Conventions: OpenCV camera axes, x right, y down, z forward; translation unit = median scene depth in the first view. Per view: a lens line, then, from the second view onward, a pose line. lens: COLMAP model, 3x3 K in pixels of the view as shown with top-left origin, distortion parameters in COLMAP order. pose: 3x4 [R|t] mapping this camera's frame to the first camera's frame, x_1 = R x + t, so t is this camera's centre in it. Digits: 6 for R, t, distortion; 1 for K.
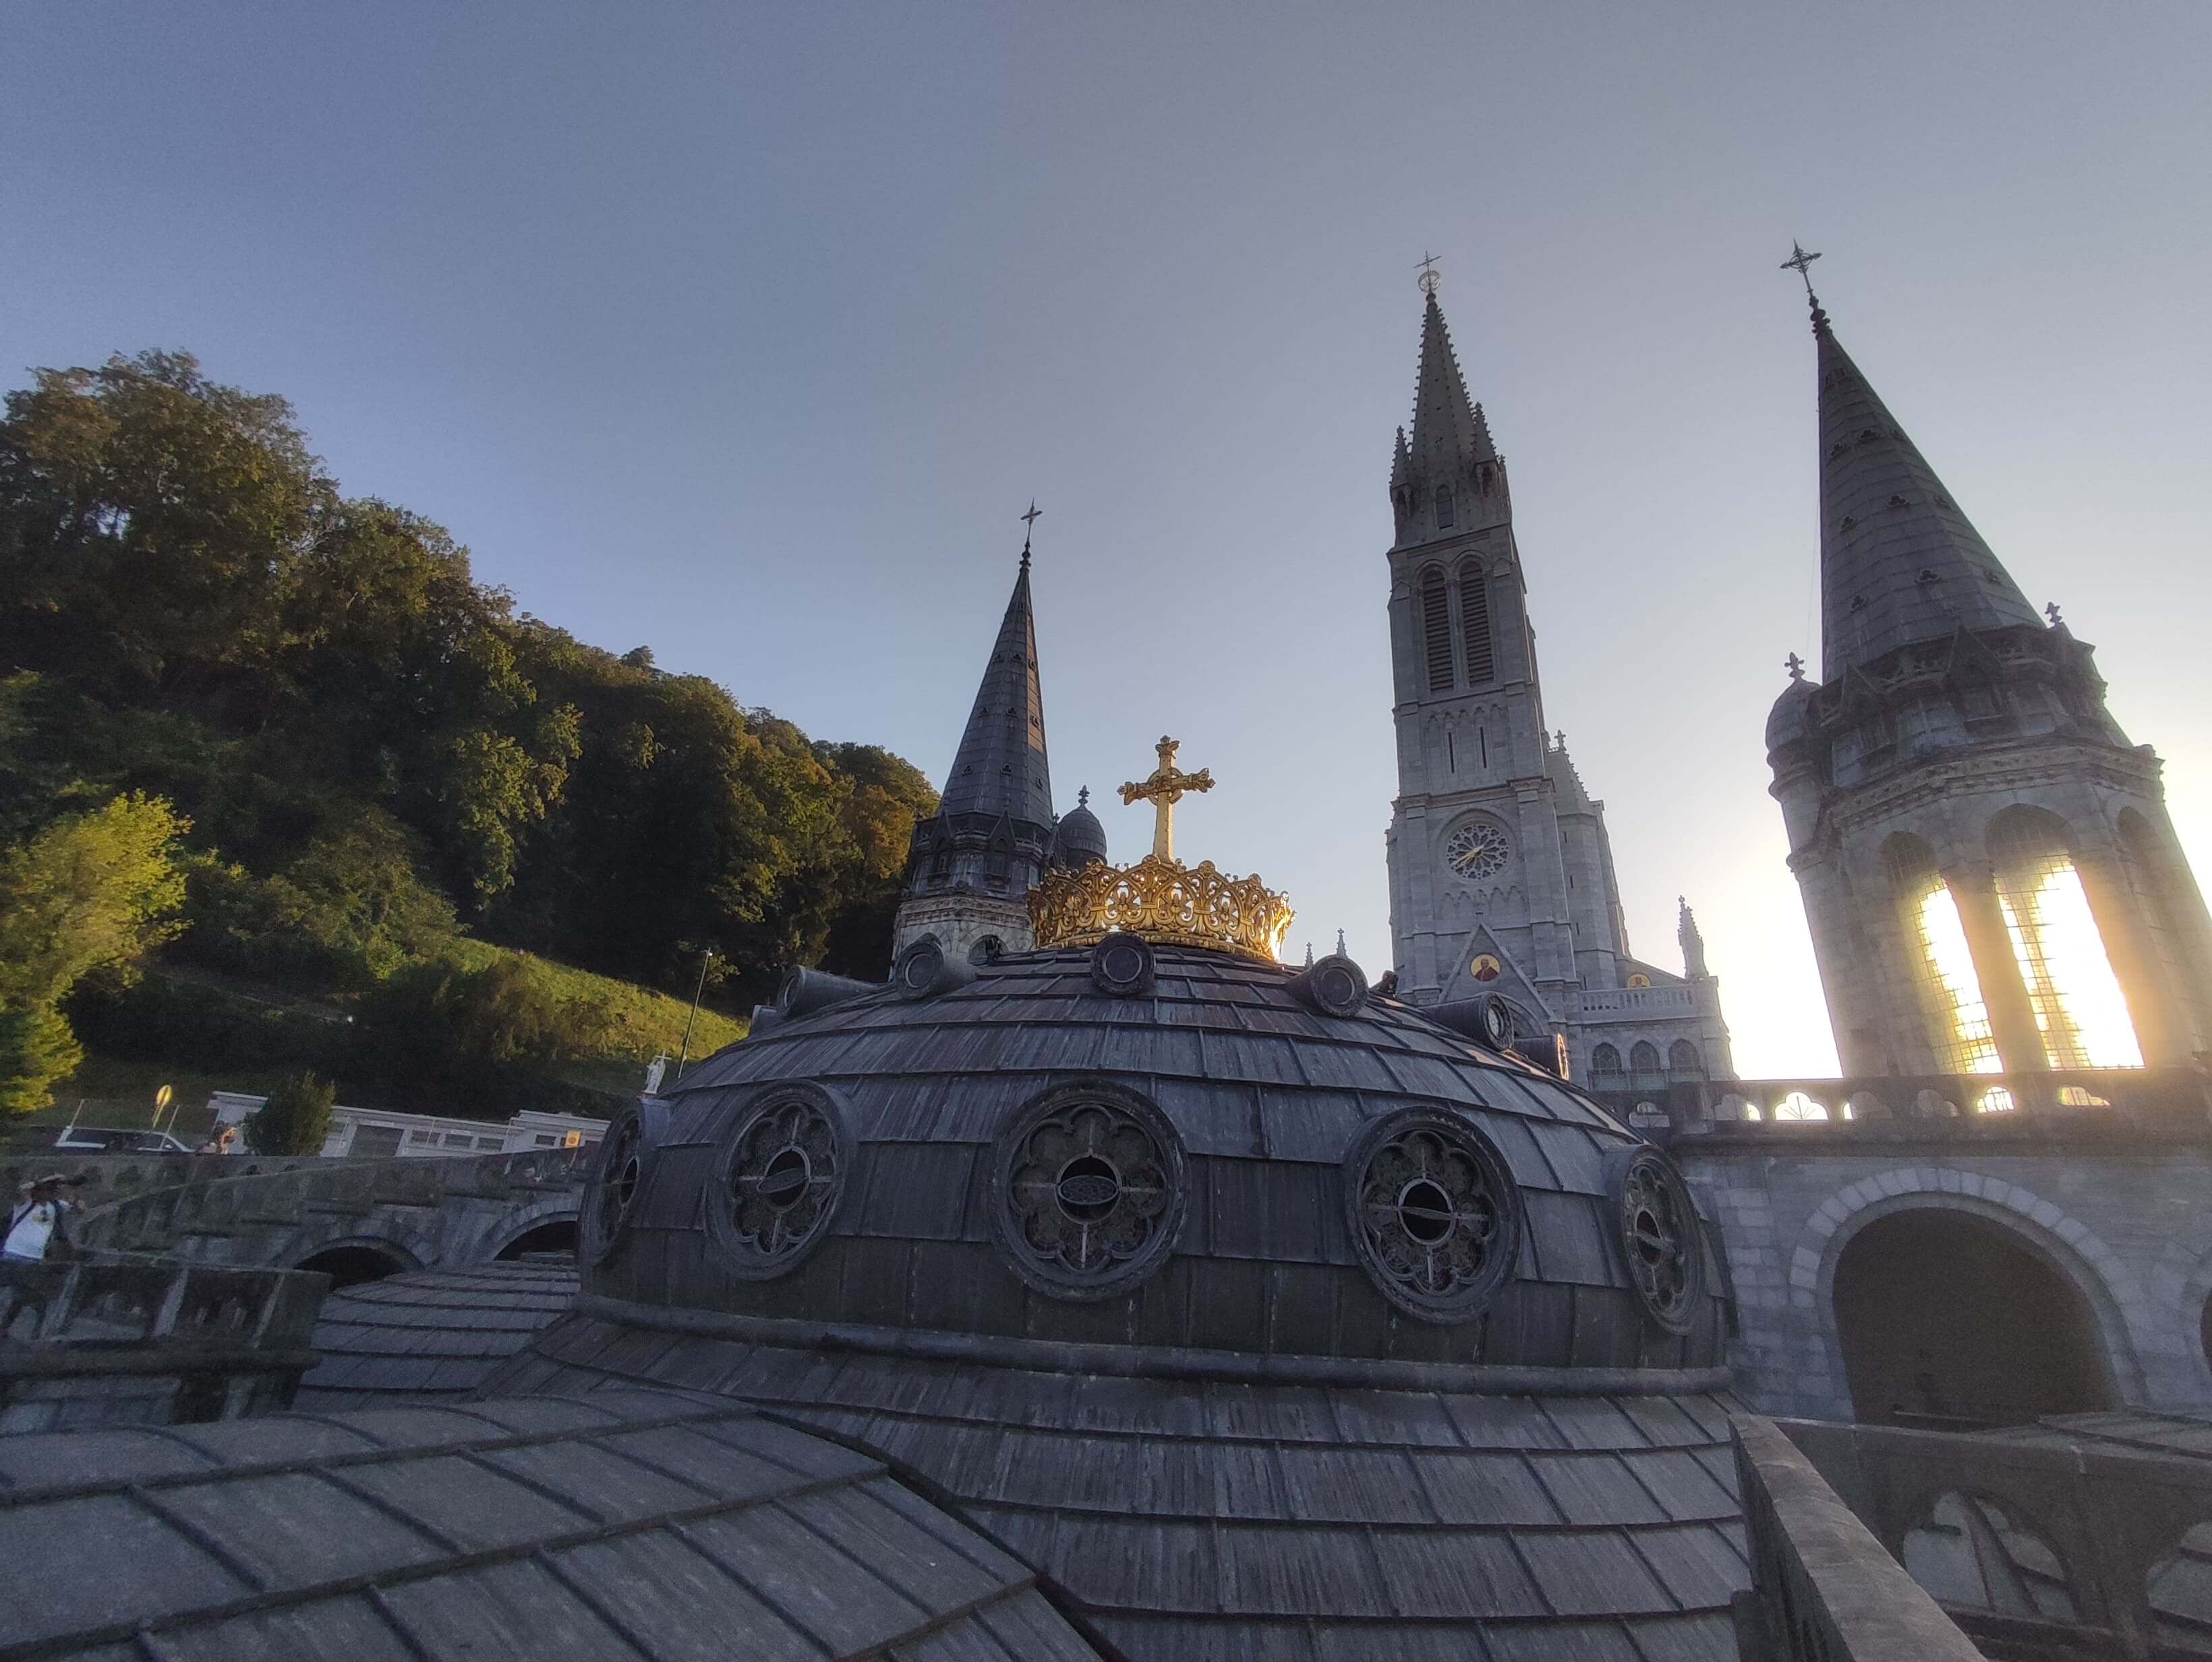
lens RADIAL K [[1023.6, 0, 1111.7], [0, 1023.6, 826.4], [0, 0, 1]] dist [-0.000837, -0.000561]
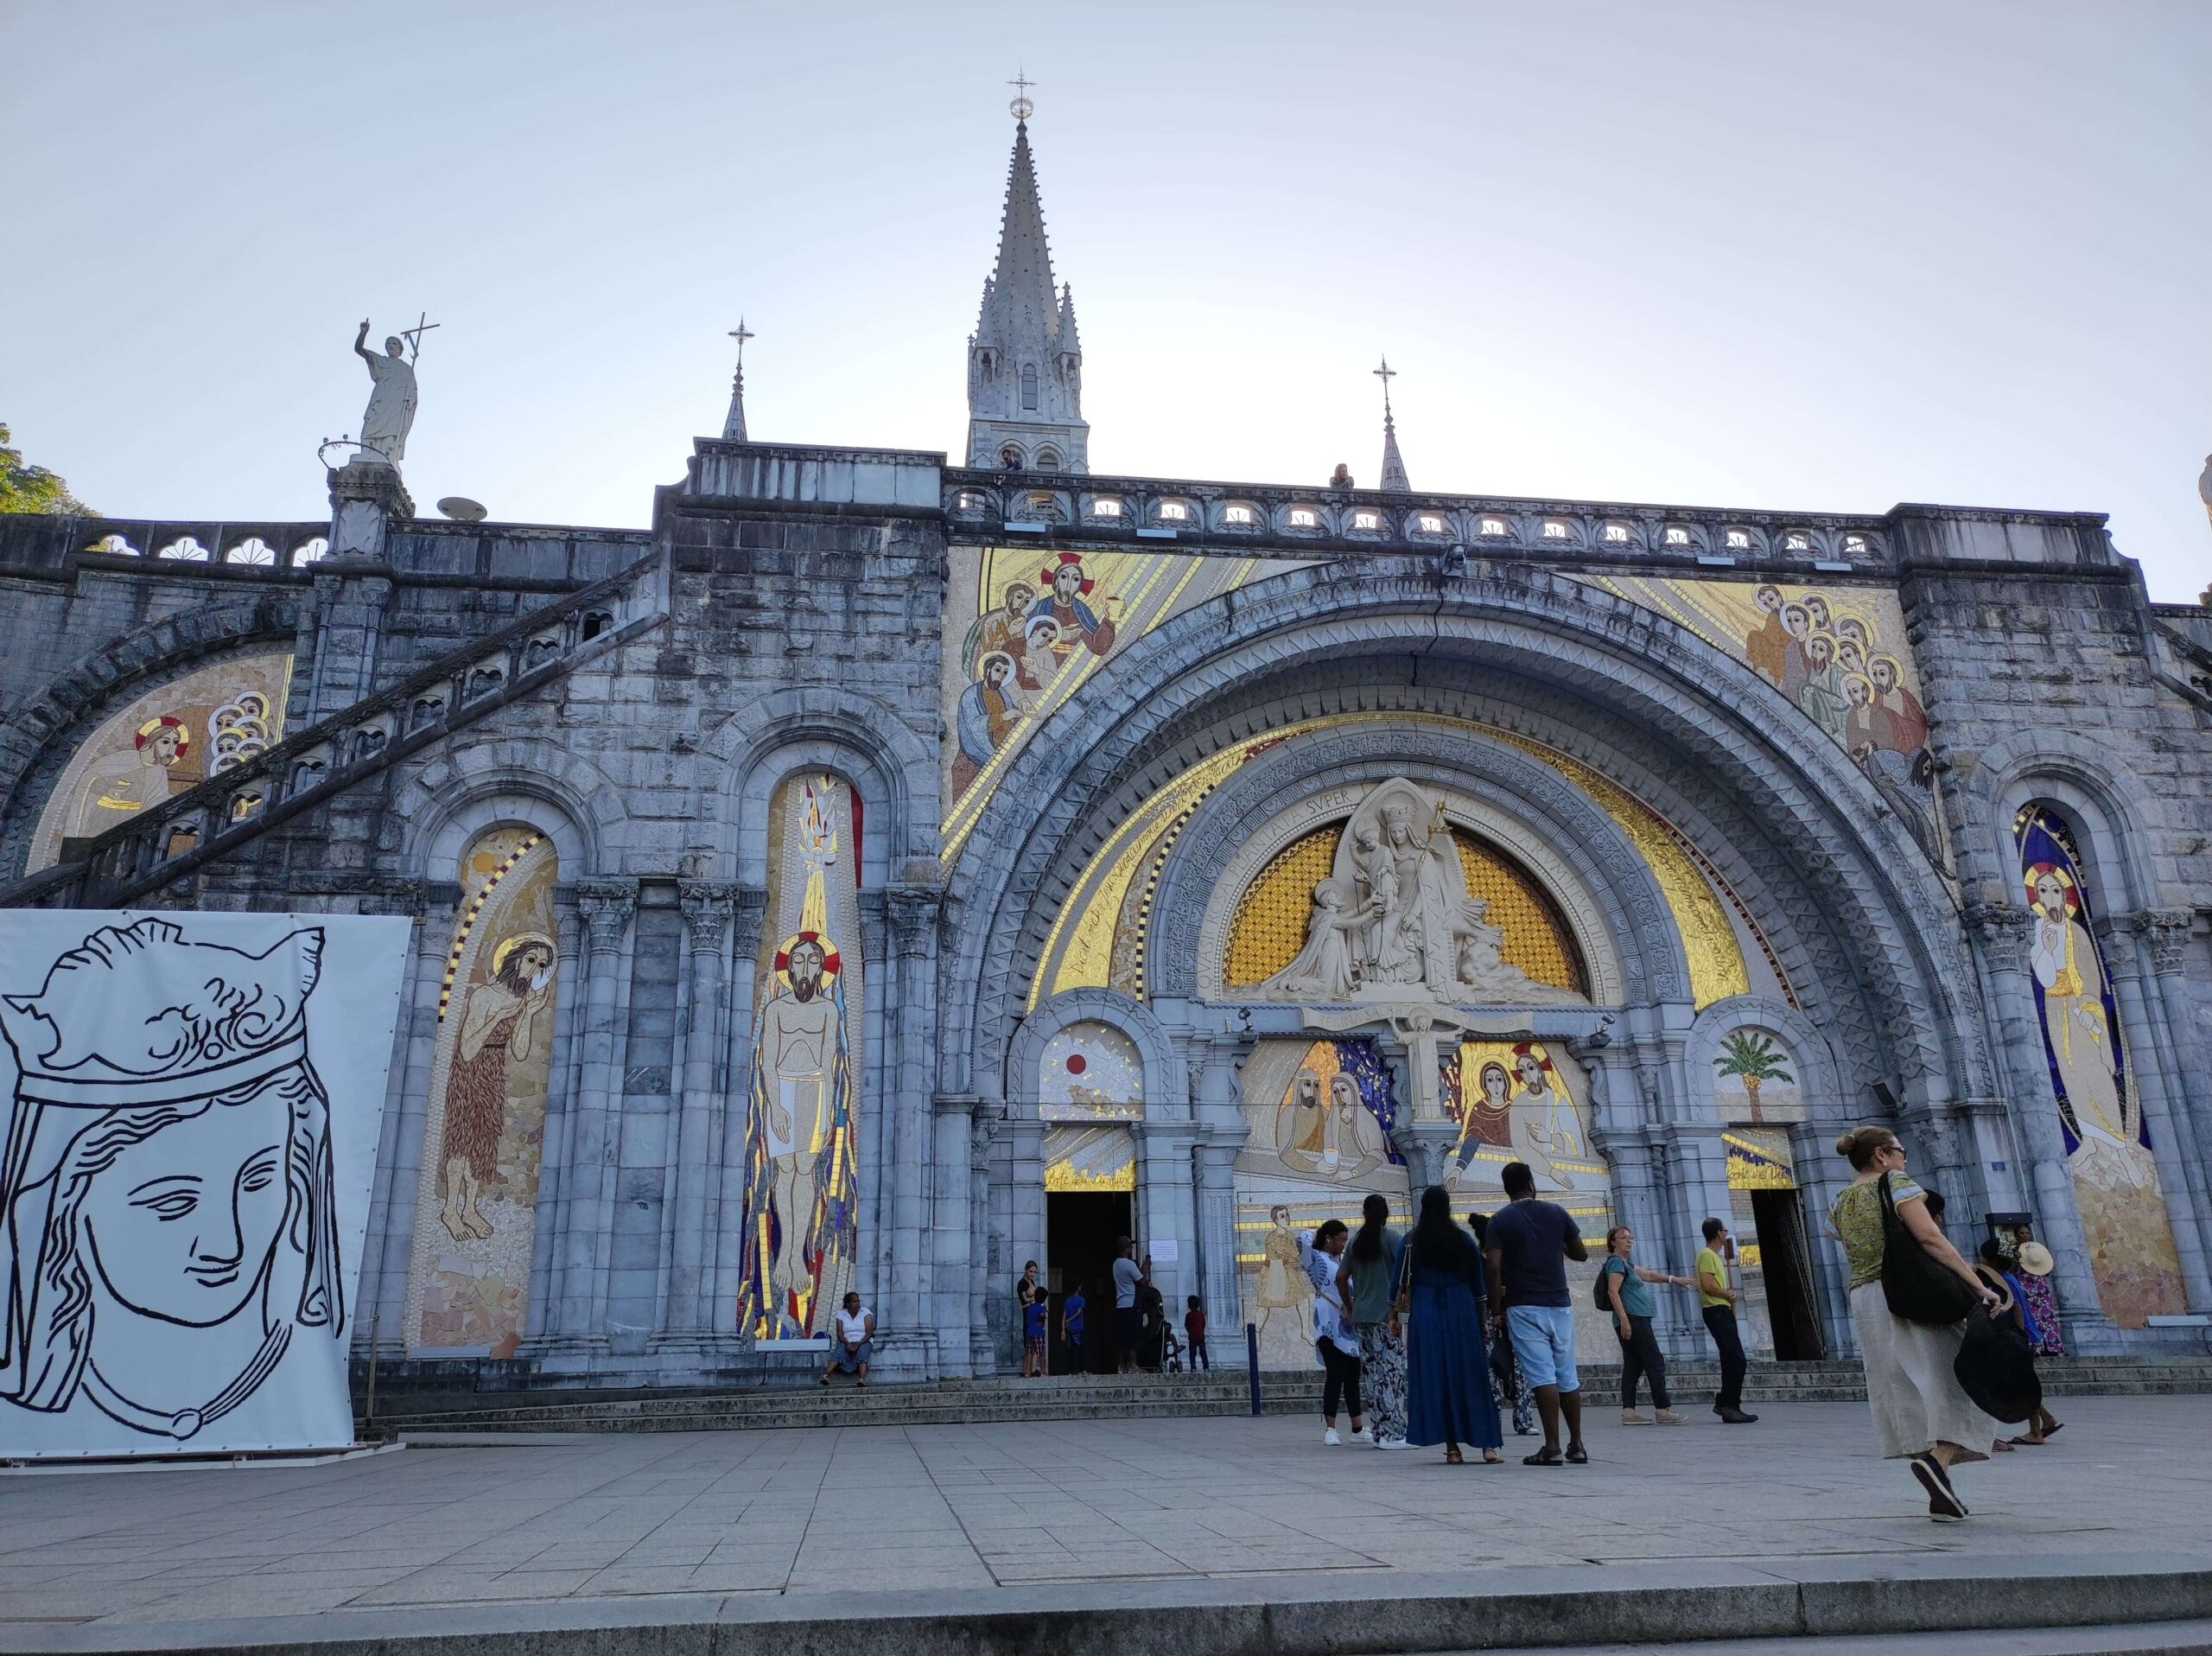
lens RADIAL K [[1617.2, 0, 1109.8], [0, 1617.2, 833.1], [0, 0, 1]] dist [0.019743, -0.012810]
pose [[0.814193, 0.111864, 0.569715, -0.501966], [-0.172236, 0.983628, 0.053010, 0.017353], [-0.554458, -0.141286, 0.820131, -0.429882]]
